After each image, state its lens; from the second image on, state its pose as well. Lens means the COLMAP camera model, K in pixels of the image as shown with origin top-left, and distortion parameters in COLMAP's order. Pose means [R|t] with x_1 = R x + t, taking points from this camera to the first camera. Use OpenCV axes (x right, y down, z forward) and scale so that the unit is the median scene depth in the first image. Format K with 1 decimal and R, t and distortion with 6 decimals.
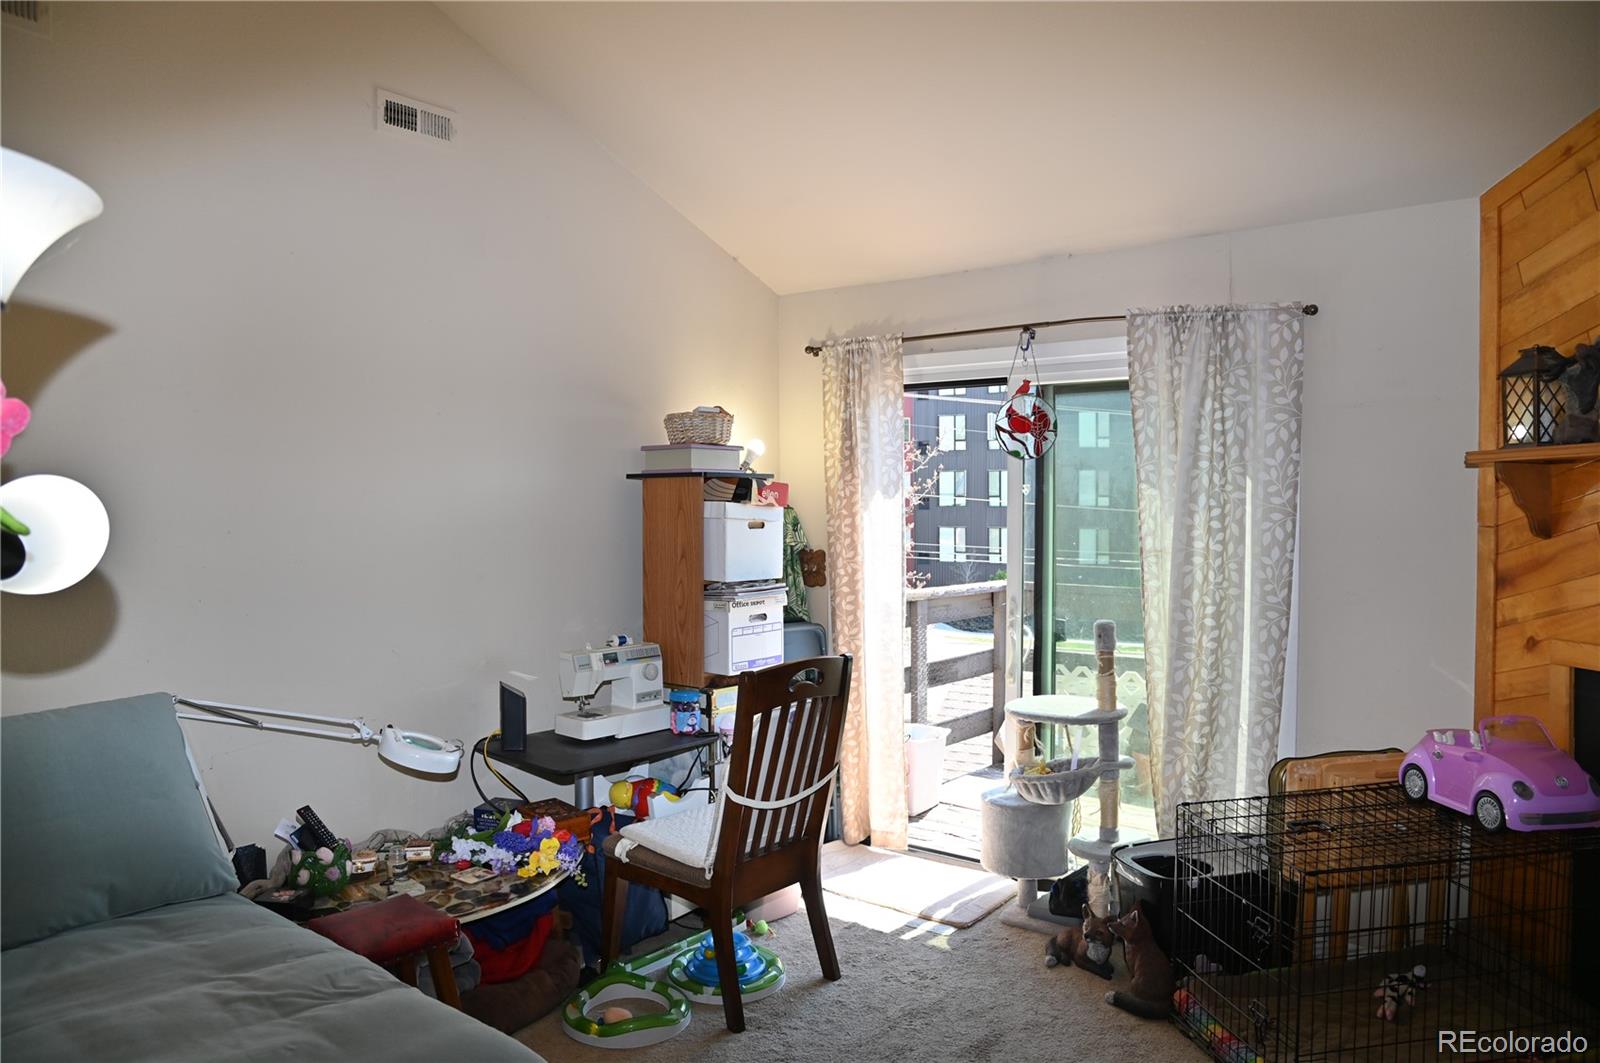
lens RADIAL K [[1124.5, 0, 798.1], [0, 1124.5, 535.9], [0, 0, 1]] dist [-0.104813, 0.058109]
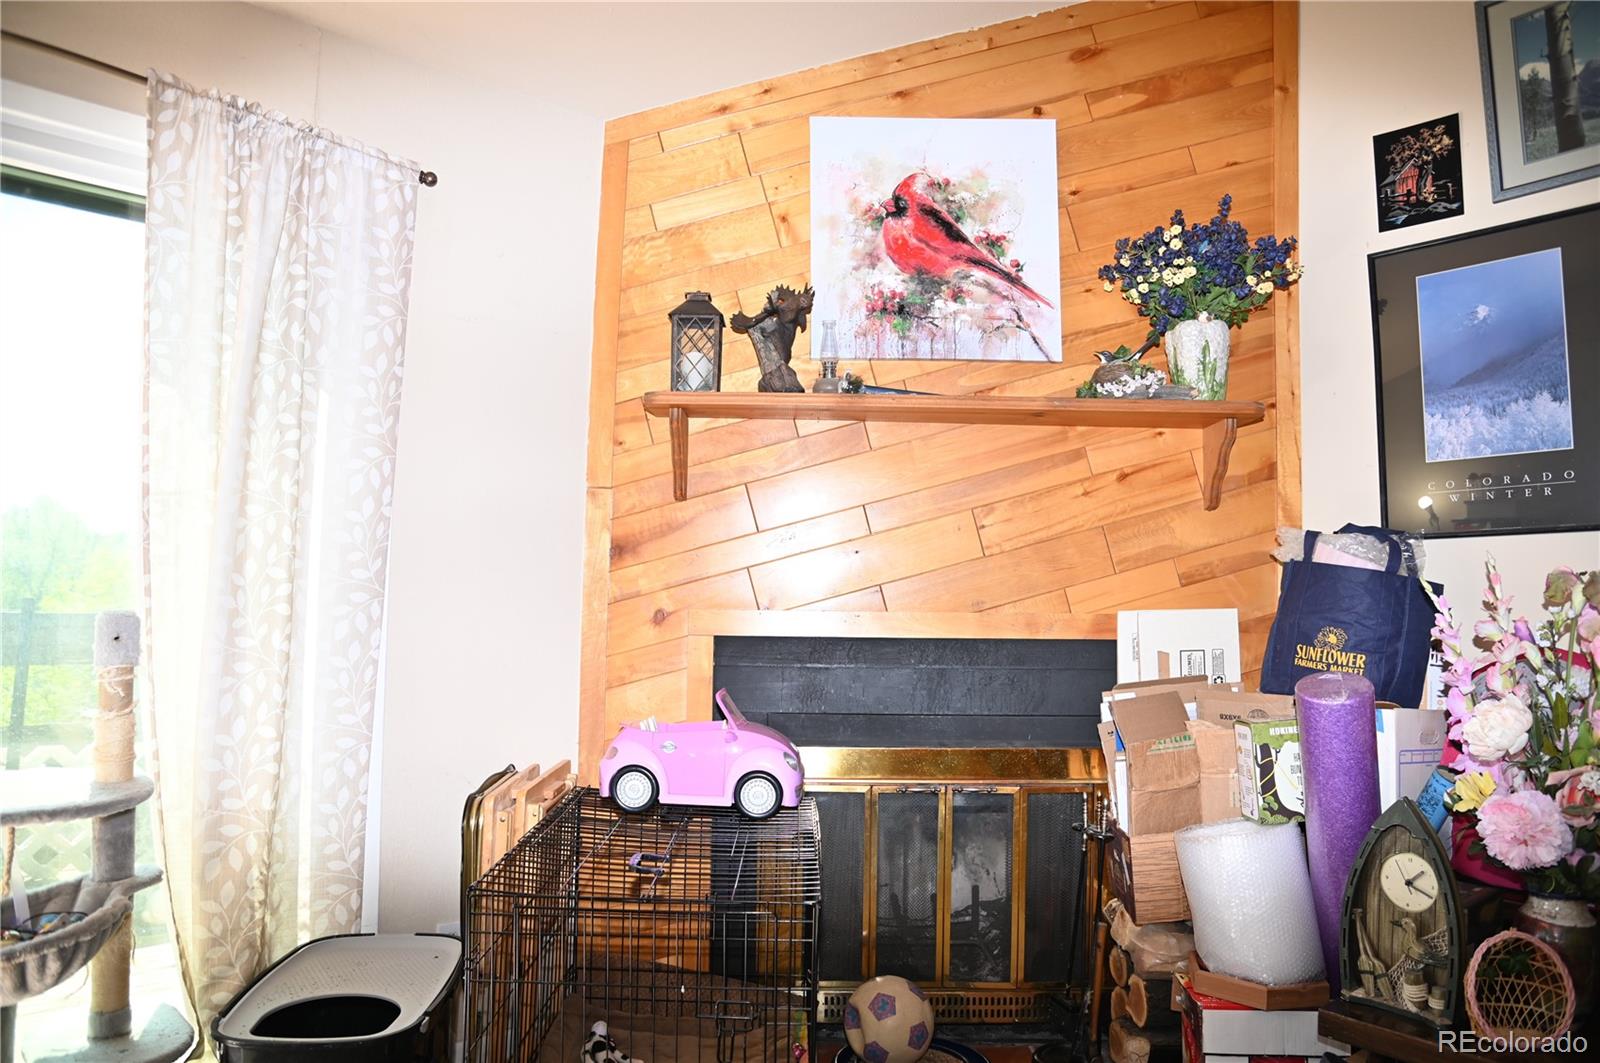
lens RADIAL K [[1124.5, 0, 792.7], [0, 1124.5, 533.6], [0, 0, 1]] dist [-0.104813, 0.058109]
pose [[0.147916, 0.067148, 0.986718, -0.199653], [0.005522, 0.997621, -0.068717, 0.080035], [-0.988985, 0.015613, 0.147193, 0.632695]]
